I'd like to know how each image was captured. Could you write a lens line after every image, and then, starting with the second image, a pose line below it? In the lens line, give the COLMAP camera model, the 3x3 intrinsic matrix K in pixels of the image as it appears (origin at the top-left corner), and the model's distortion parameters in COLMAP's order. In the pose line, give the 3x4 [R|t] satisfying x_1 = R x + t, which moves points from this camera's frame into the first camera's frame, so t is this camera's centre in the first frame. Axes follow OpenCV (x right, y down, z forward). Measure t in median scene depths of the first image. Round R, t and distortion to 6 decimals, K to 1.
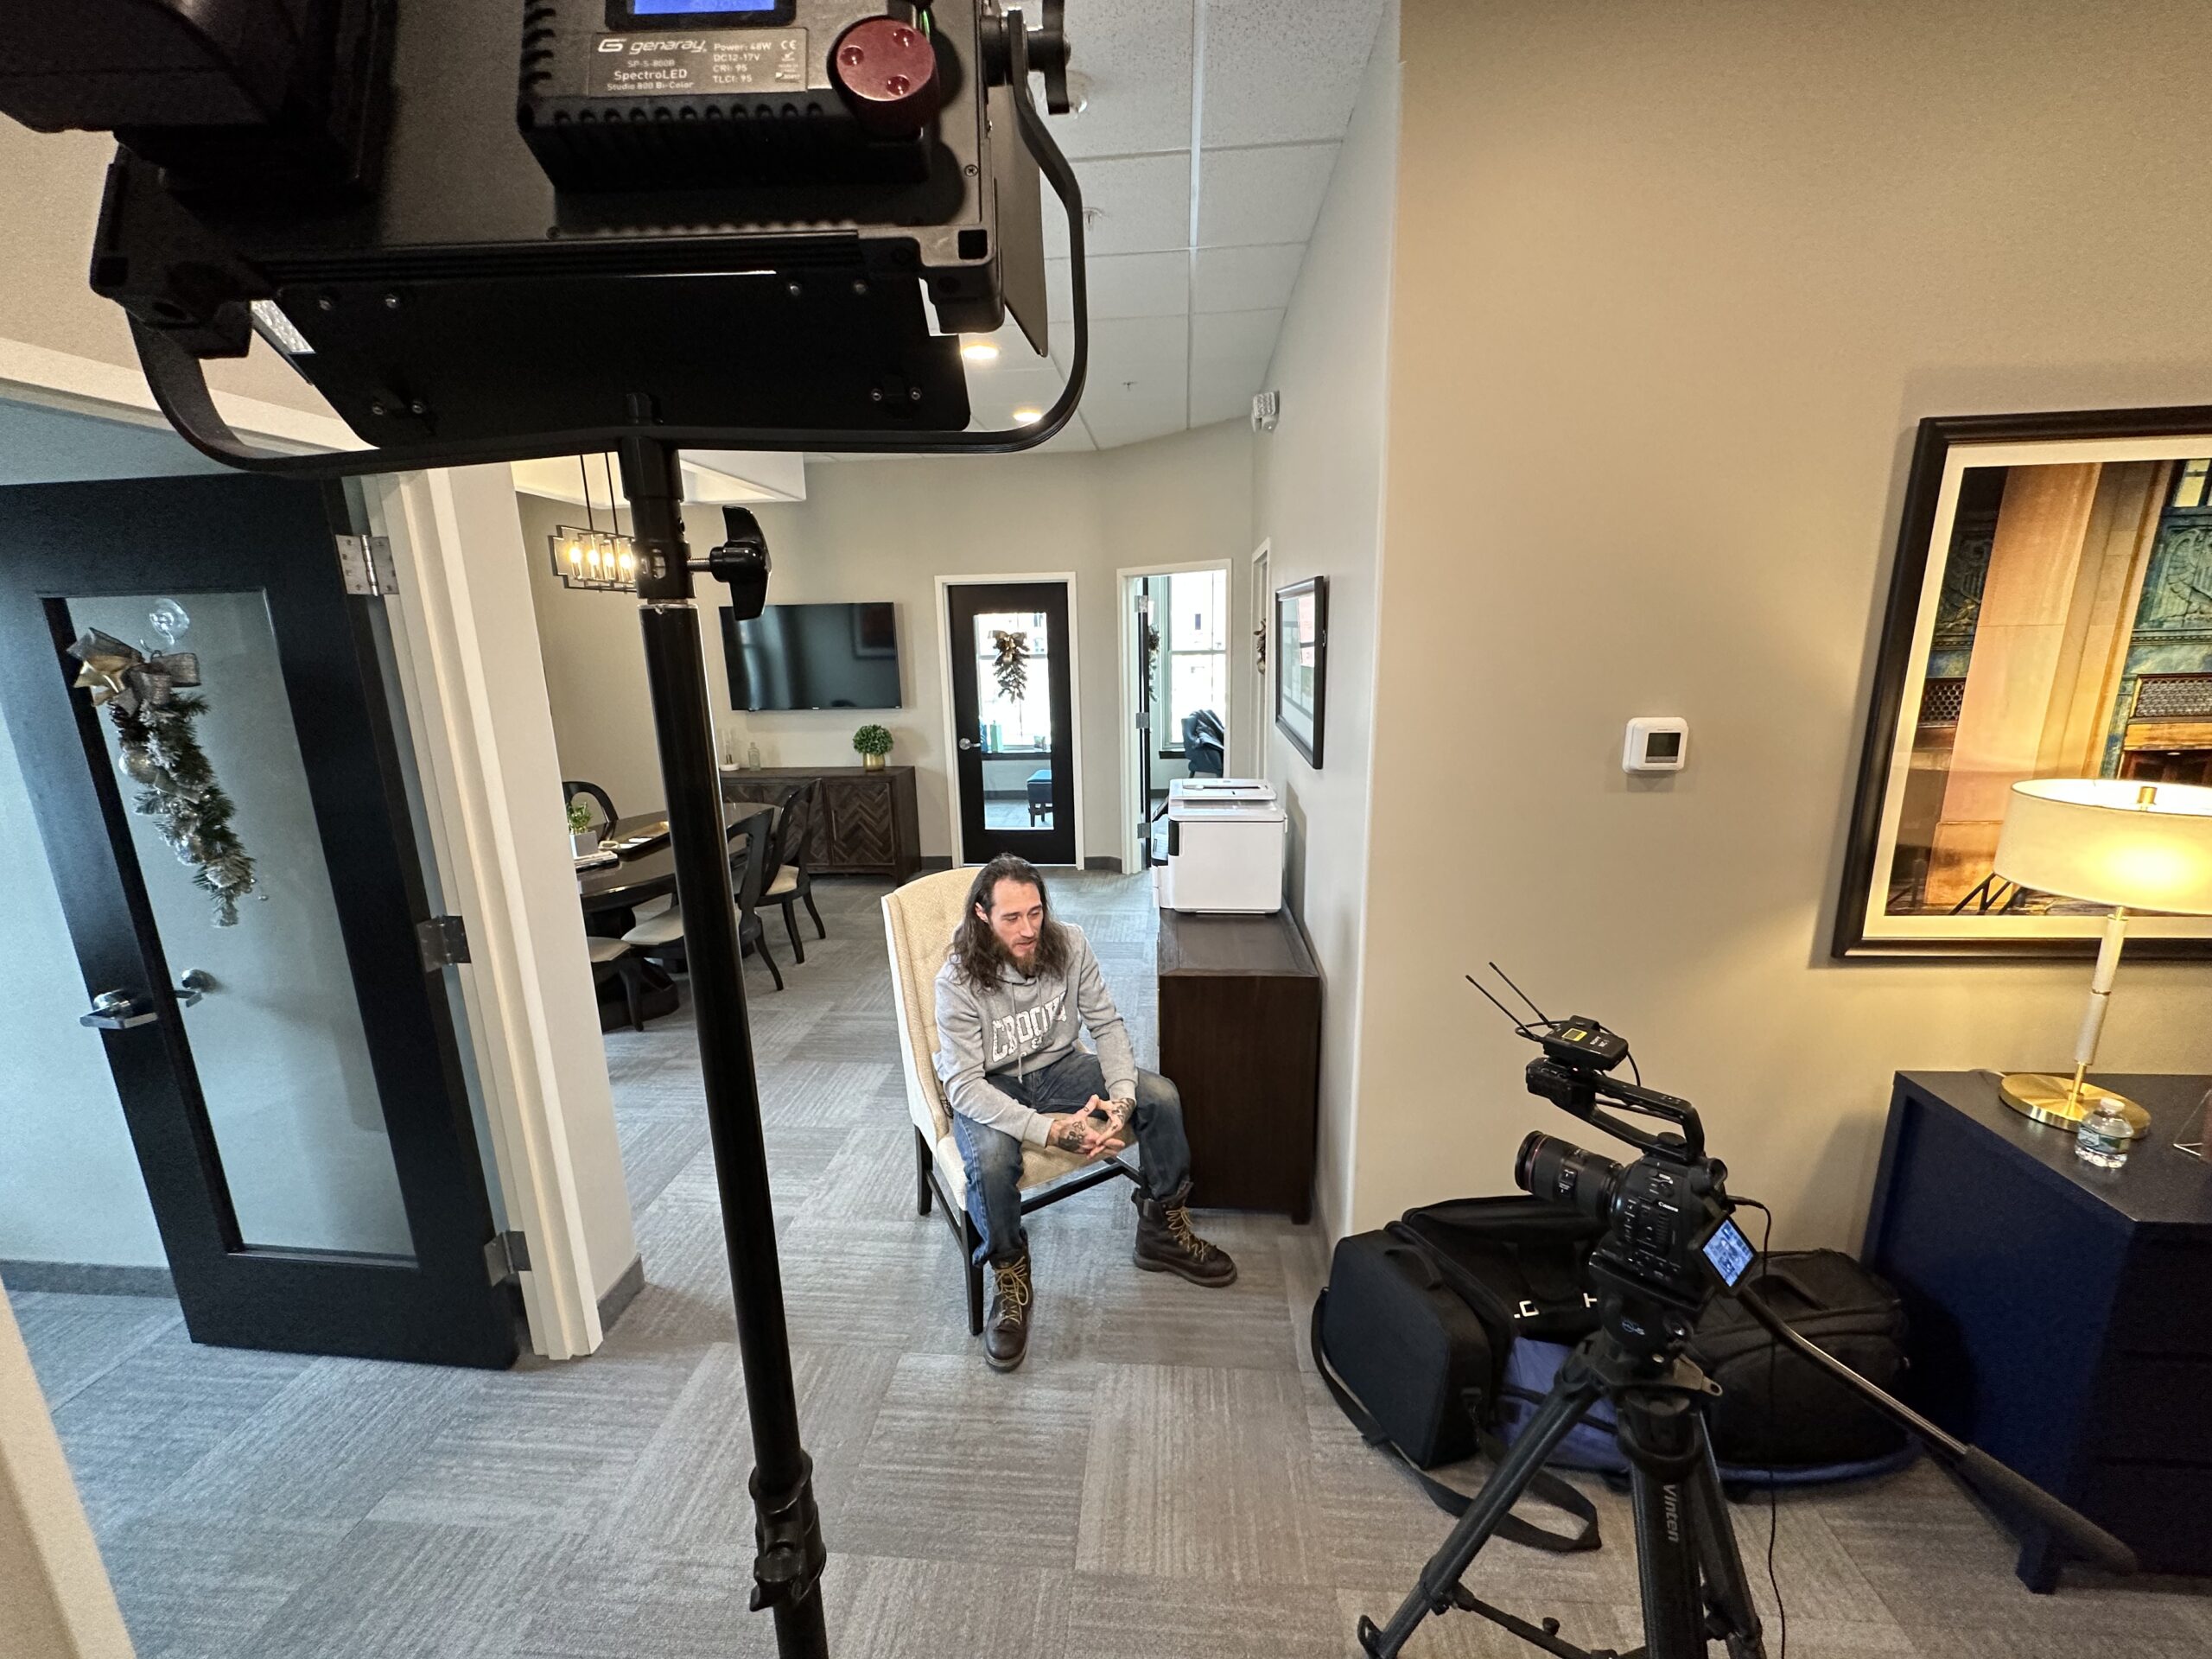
lens RADIAL K [[886.8, 0, 1106.0], [0, 886.8, 829.5], [0, 0, 1]] dist [-0.000067, 0.000002]
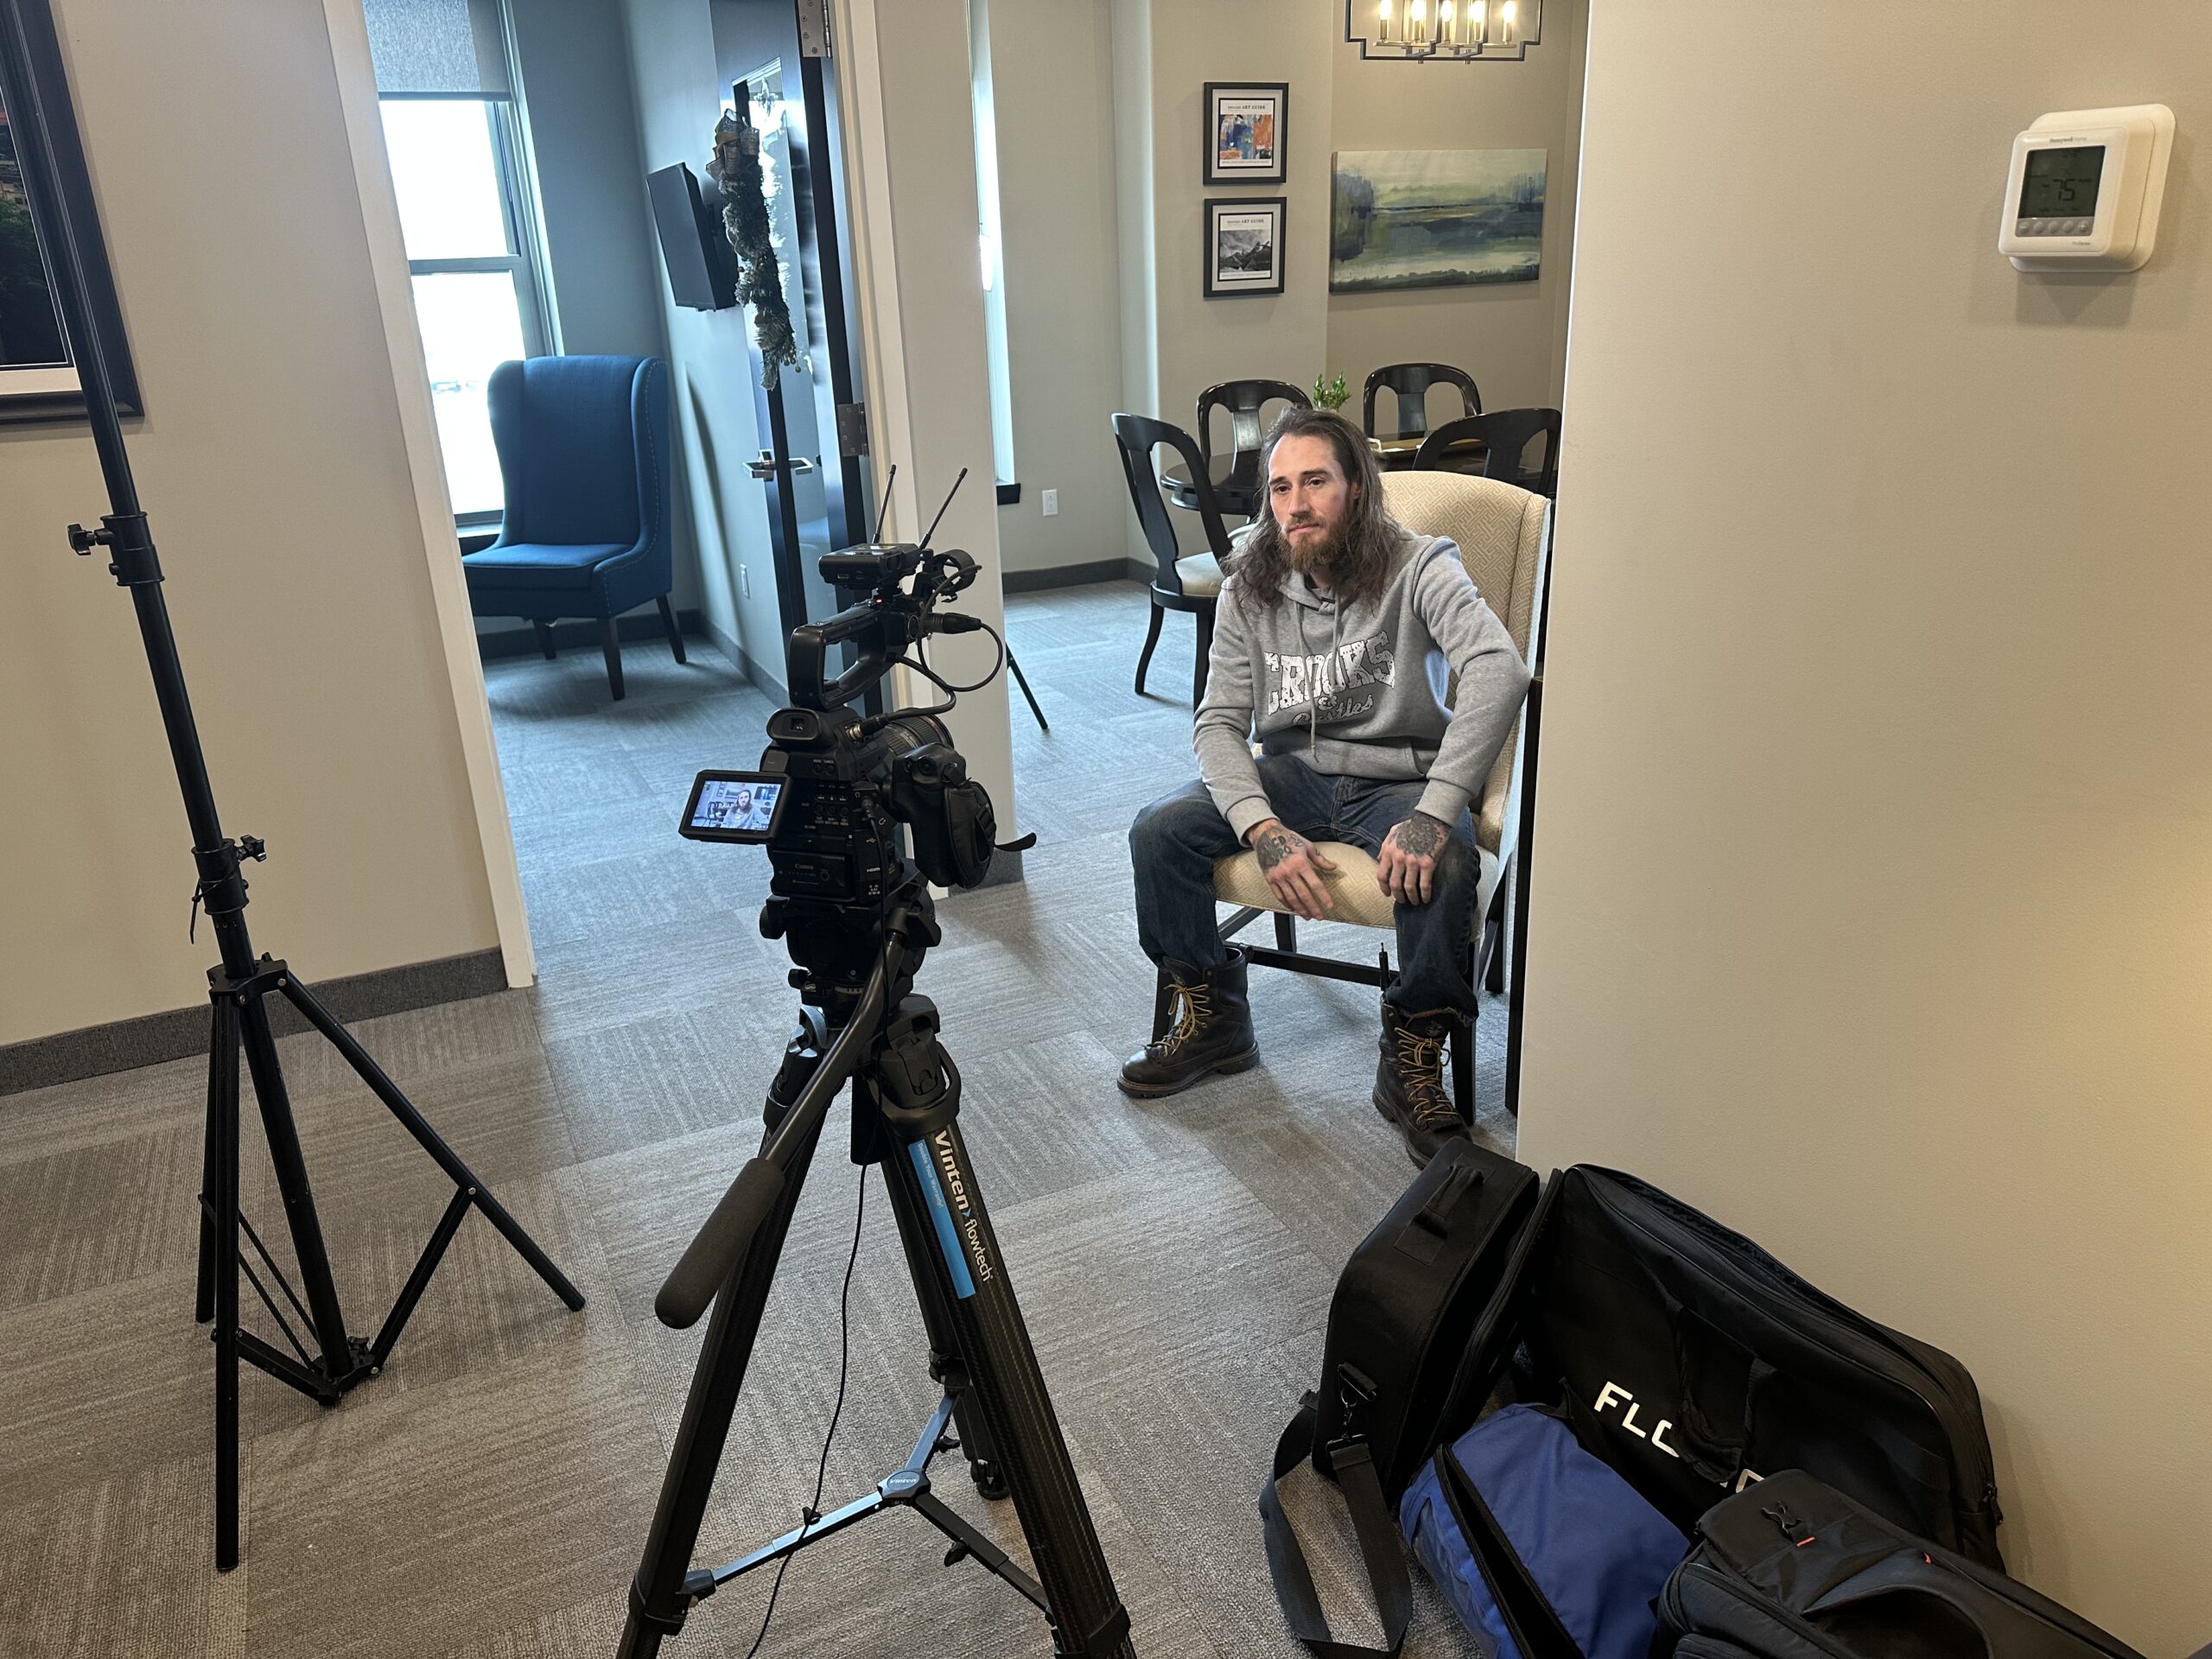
lens RADIAL K [[1570.8, 0, 1106.0], [0, 1570.8, 829.5], [0, 0, 1]] dist [-0.002782, -0.000784]
pose [[0.501350, 0.320948, -0.803517, 0.907840], [-0.194724, 0.946689, 0.256637, 0.062603], [0.843048, 0.027799, 0.537119, 0.266941]]
